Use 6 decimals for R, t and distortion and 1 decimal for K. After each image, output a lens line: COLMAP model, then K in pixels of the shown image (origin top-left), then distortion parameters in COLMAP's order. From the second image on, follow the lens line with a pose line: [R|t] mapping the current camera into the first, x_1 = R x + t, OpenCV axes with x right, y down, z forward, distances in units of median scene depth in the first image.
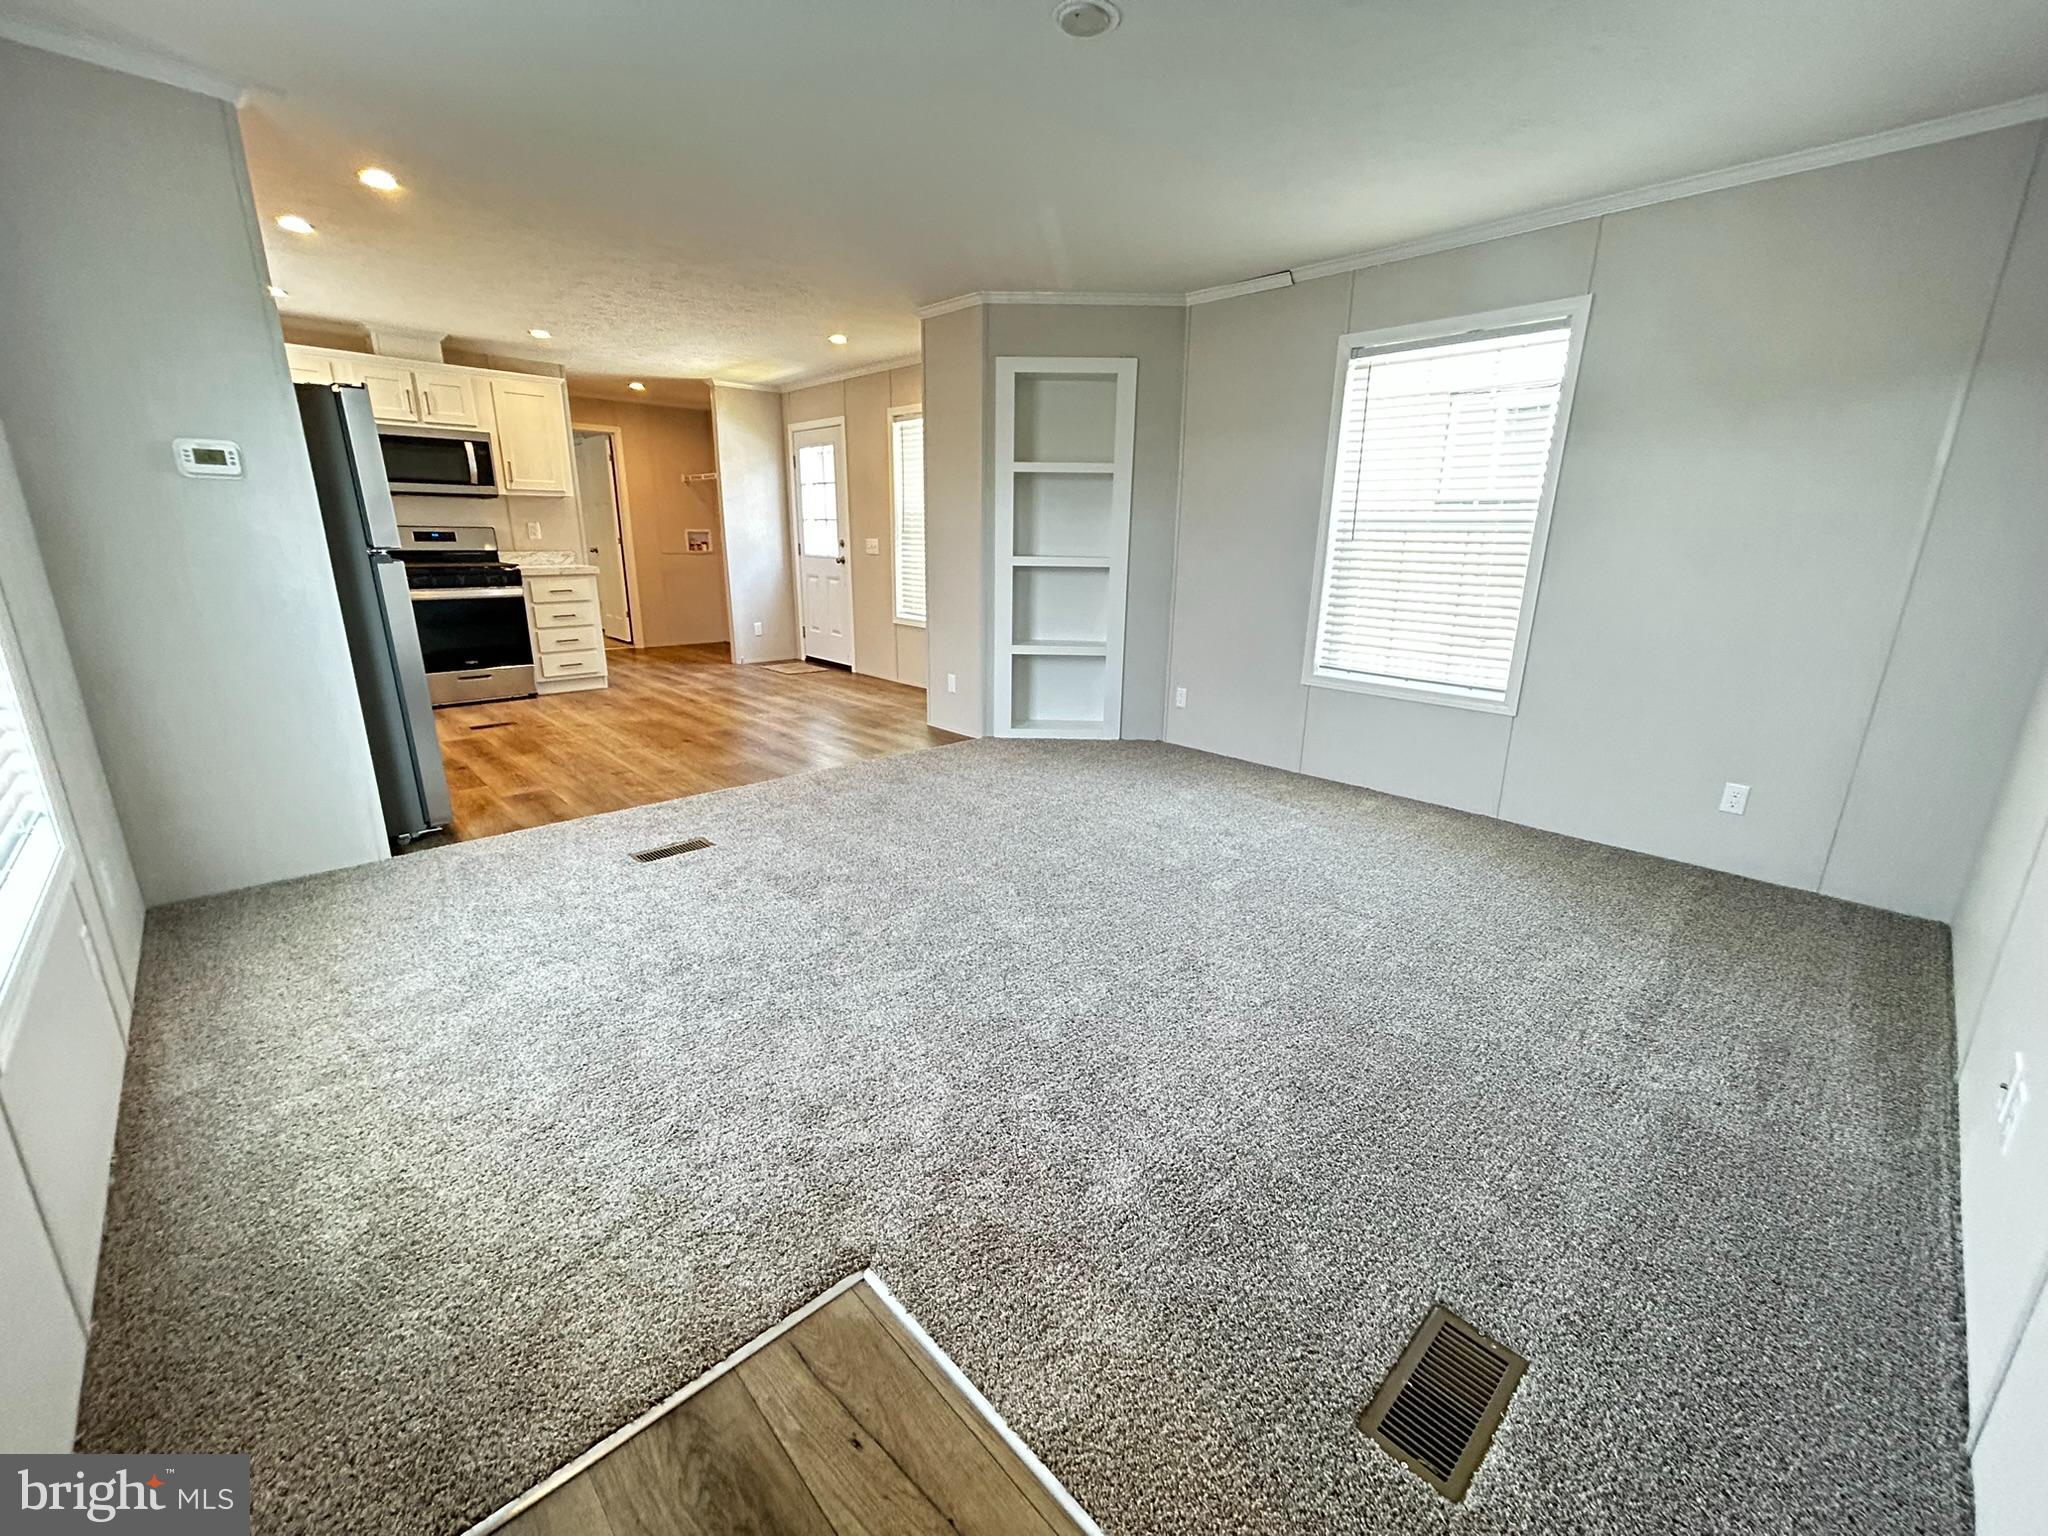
lens RADIAL K [[829.0, 0, 1022.3], [0, 829.0, 763.8], [0, 0, 1]] dist [-0.001091, 0.000693]
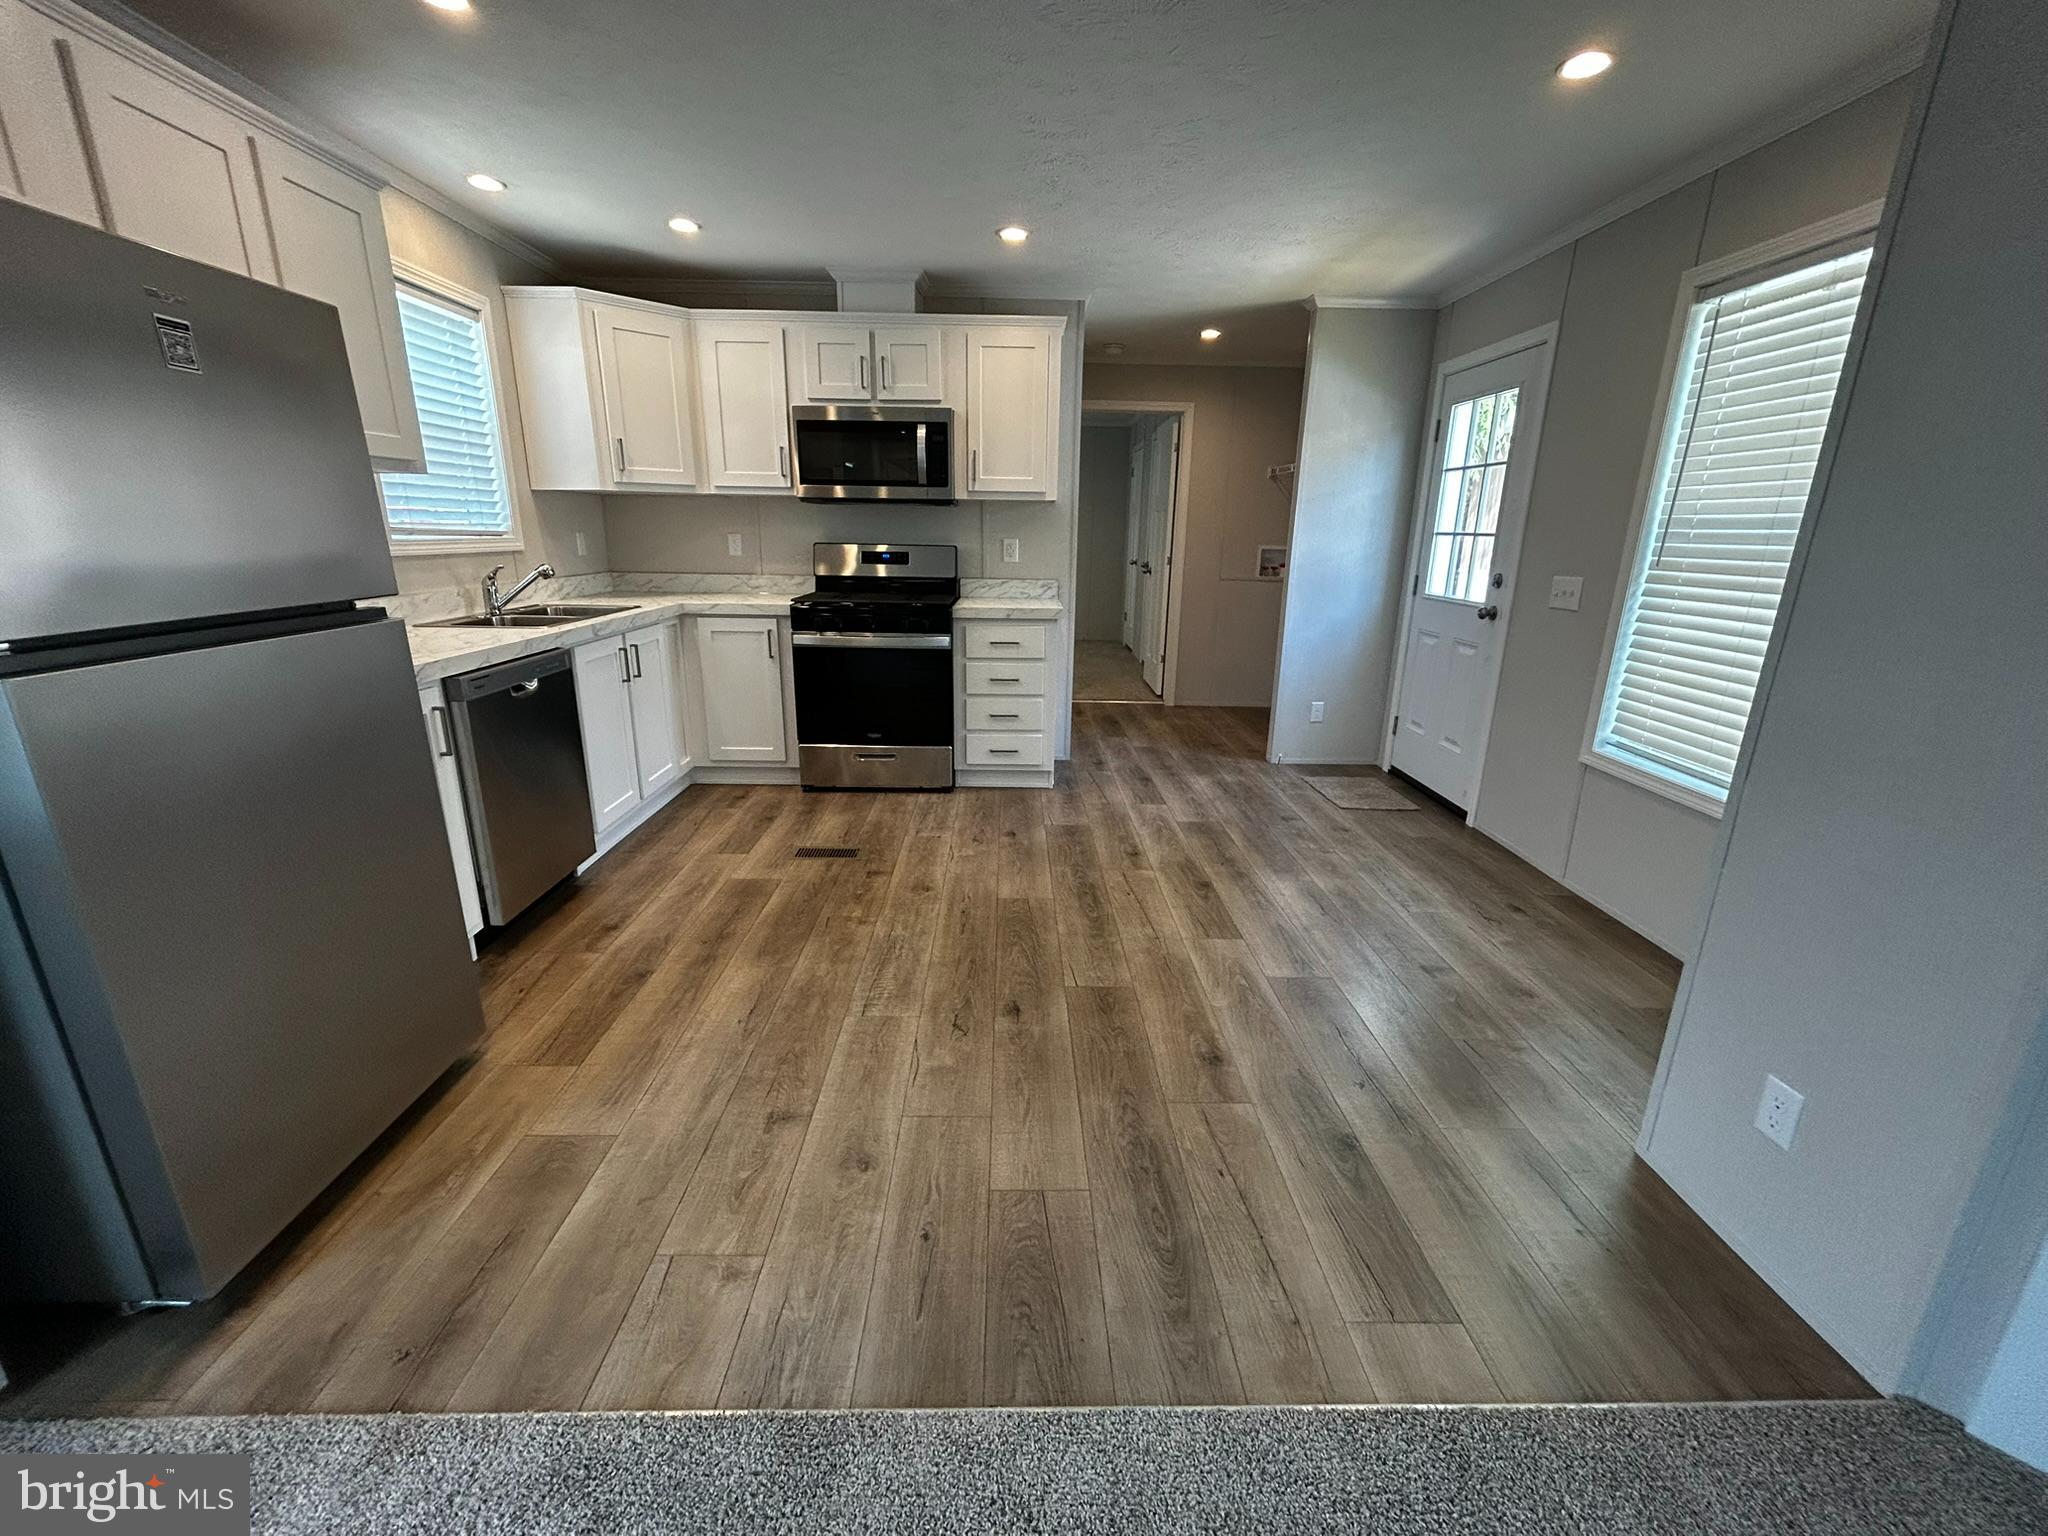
lens RADIAL K [[829.0, 0, 1022.3], [0, 829.0, 763.8], [0, 0, 1]] dist [-0.001091, 0.000693]
pose [[0.738621, 0.182401, -0.648975, -0.112538], [-0.186731, 0.980388, 0.063024, -0.181957], [0.647743, 0.074633, 0.758195, 0.590819]]
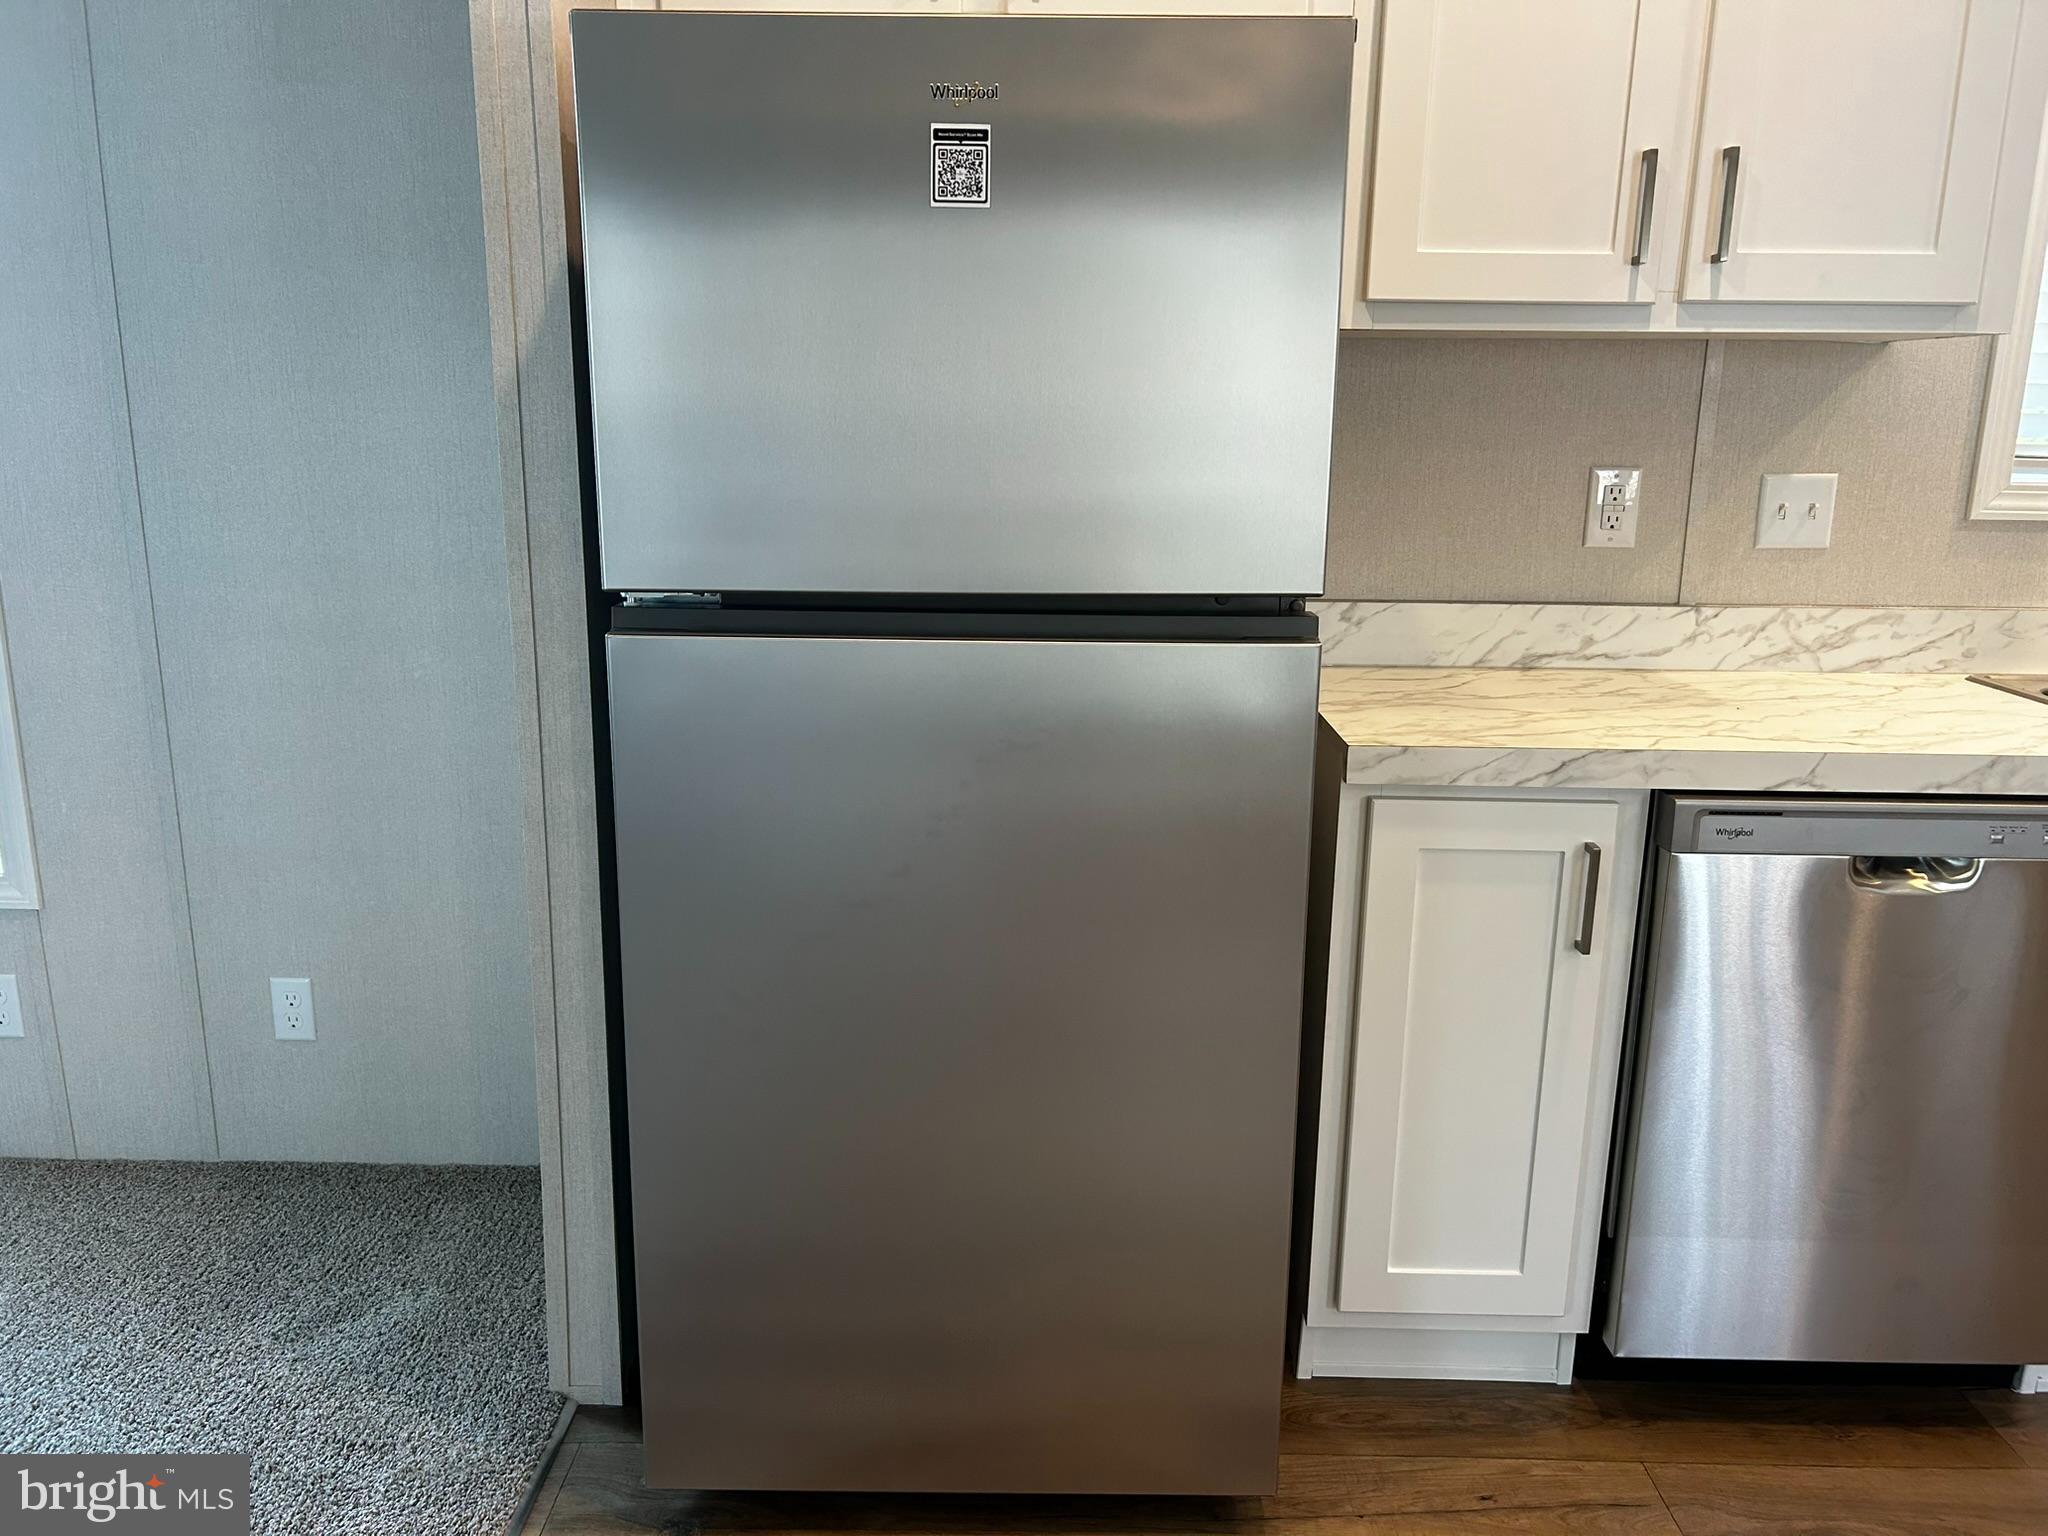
lens RADIAL K [[1536.9, 0, 1030.4], [0, 1536.9, 771.0], [0, 0, 1]] dist [0.082268, -0.122068]
pose [[-0.691382, 0.145165, -0.707756, -0.270678], [-0.217476, 0.892359, 0.395473, -0.258643], [0.688981, 0.427343, -0.585391, 0.831964]]
